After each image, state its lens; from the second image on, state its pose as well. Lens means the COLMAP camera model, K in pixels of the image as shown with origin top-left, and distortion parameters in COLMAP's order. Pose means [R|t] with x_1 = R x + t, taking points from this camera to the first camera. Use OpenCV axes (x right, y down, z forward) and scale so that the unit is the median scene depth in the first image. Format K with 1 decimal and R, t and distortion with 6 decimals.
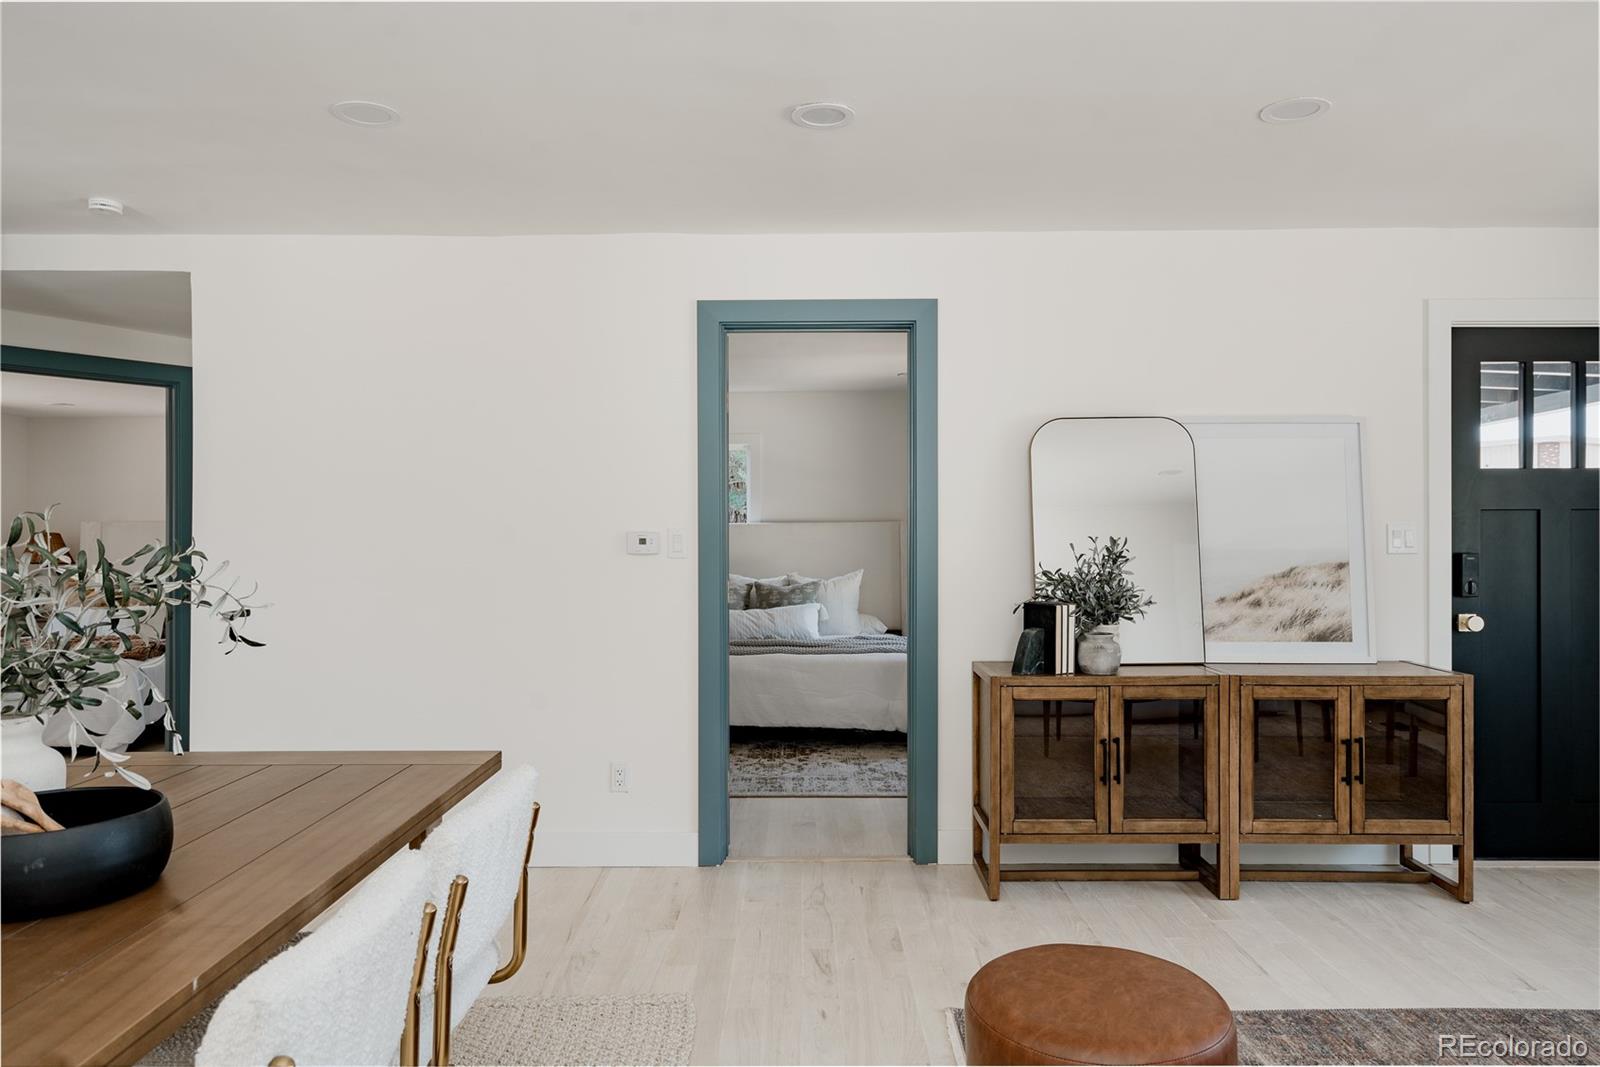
lens RADIAL K [[1061.6, 0, 799.3], [0, 1061.6, 532.1], [0, 0, 1]] dist [0.010480, 0.000326]
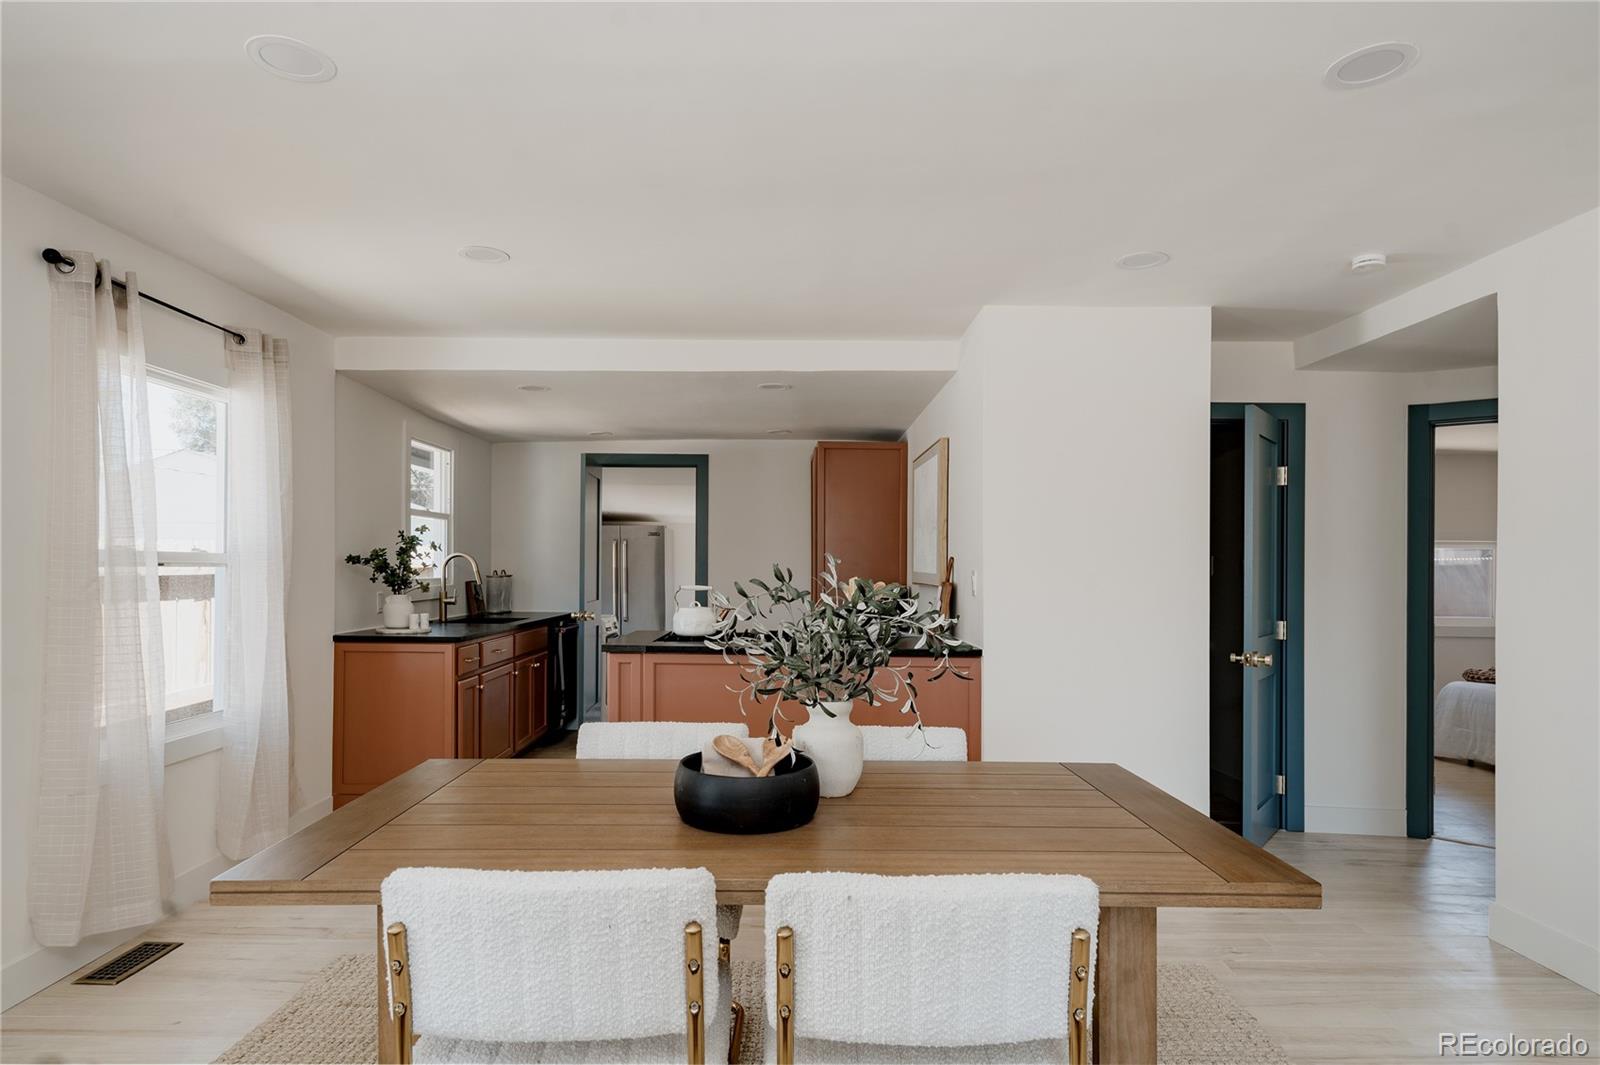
lens RADIAL K [[883.9, 0, 769.7], [0, 883.9, 576.8], [0, 0, 1]] dist [0.004495, 0.002592]
pose [[-0.004261, 0.010921, -0.999931, 0.236978], [-0.016553, 0.999803, 0.010990, 0.002706], [0.999854, 0.016598, -0.004079, 0.447385]]
